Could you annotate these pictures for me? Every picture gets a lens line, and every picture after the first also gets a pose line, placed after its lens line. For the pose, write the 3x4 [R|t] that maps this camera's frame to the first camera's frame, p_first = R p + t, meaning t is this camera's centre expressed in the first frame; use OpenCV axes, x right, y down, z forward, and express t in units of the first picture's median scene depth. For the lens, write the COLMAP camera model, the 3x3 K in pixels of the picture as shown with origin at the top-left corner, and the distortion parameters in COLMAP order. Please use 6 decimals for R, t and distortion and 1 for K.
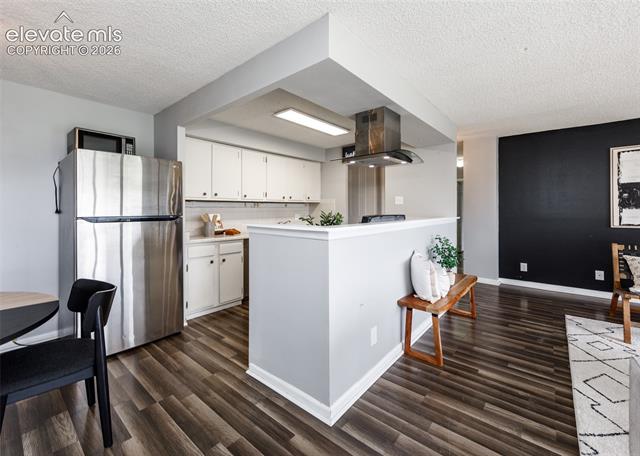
lens RADIAL K [[269.9, 0, 307.6], [0, 269.9, 213.9], [0, 0, 1]] dist [0.007894, -0.000614]
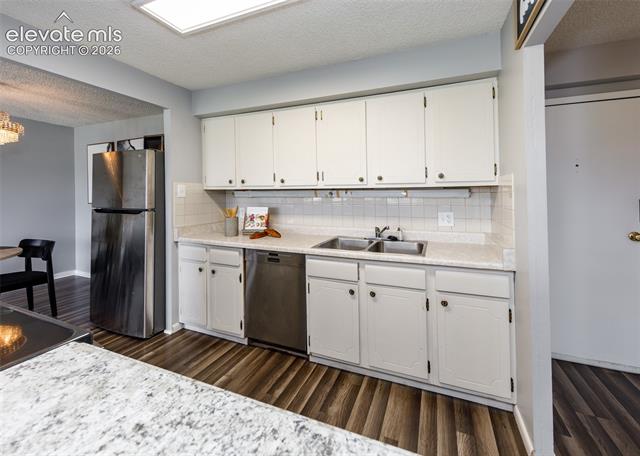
lens RADIAL K [[254.8, 0, 345.8], [0, 254.8, 188.5], [0, 0, 1]] dist [-0.000720, -0.000813]
pose [[0.364334, -0.006501, -0.931246, 0.476801], [-0.015199, 0.999801, -0.012926, -0.051582], [0.931144, 0.018863, 0.364162, 1.114836]]
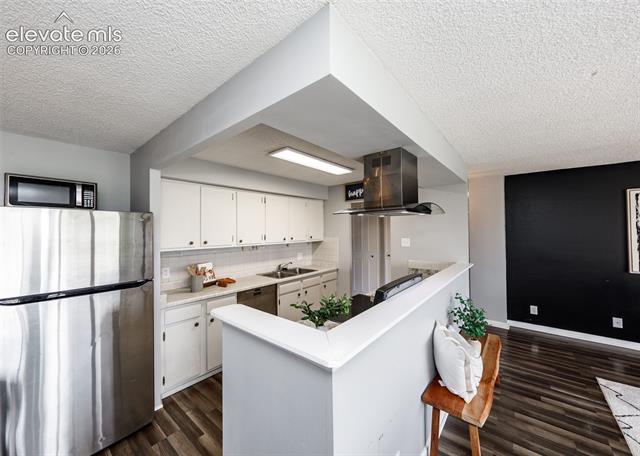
lens RADIAL K [[240.3, 0, 318.3], [0, 240.3, 230.4], [0, 0, 1]] dist [0.002055, -0.001344]
pose [[0.999776, -0.004473, 0.020672, 0.018433], [0.004926, 0.999748, -0.021914, -0.101164], [-0.020569, 0.022010, 0.999546, 0.220271]]
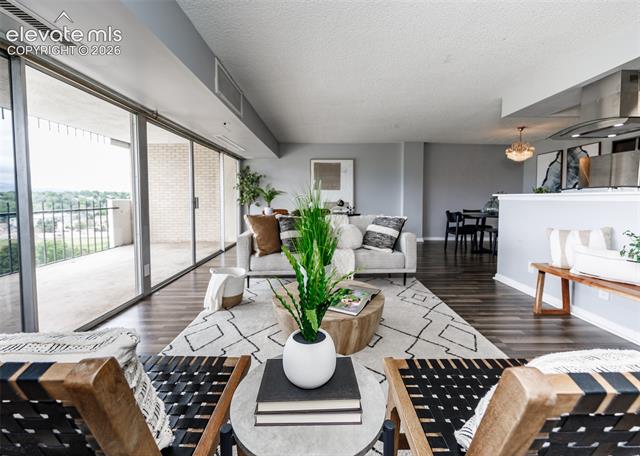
lens RADIAL K [[269.9, 0, 320.9], [0, 269.9, 212.9], [0, 0, 1]] dist [0.007894, -0.000614]
pose [[-0.743187, 0.039516, -0.667915, 1.322647], [-0.011388, 0.997363, 0.071679, 0.031746], [0.668986, 0.060878, -0.740777, 0.818979]]
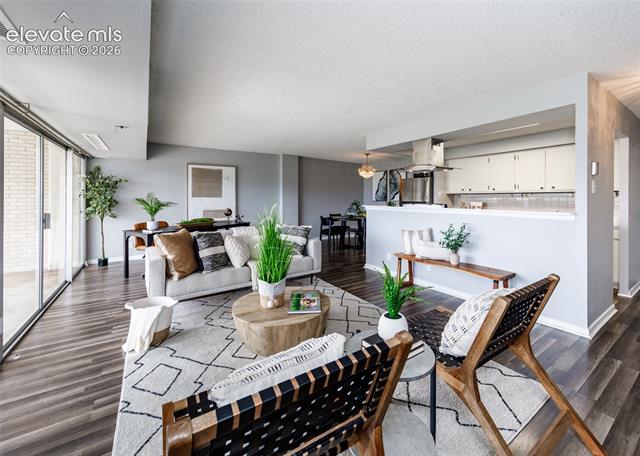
lens RADIAL K [[269.9, 0, 328.1], [0, 269.9, 202.2], [0, 0, 1]] dist [0.007894, -0.000614]
pose [[-0.257301, 0.019860, -0.966127, 1.564016], [-0.018975, 0.999492, 0.025600, -0.024881], [0.966145, 0.024919, -0.256794, 0.666535]]
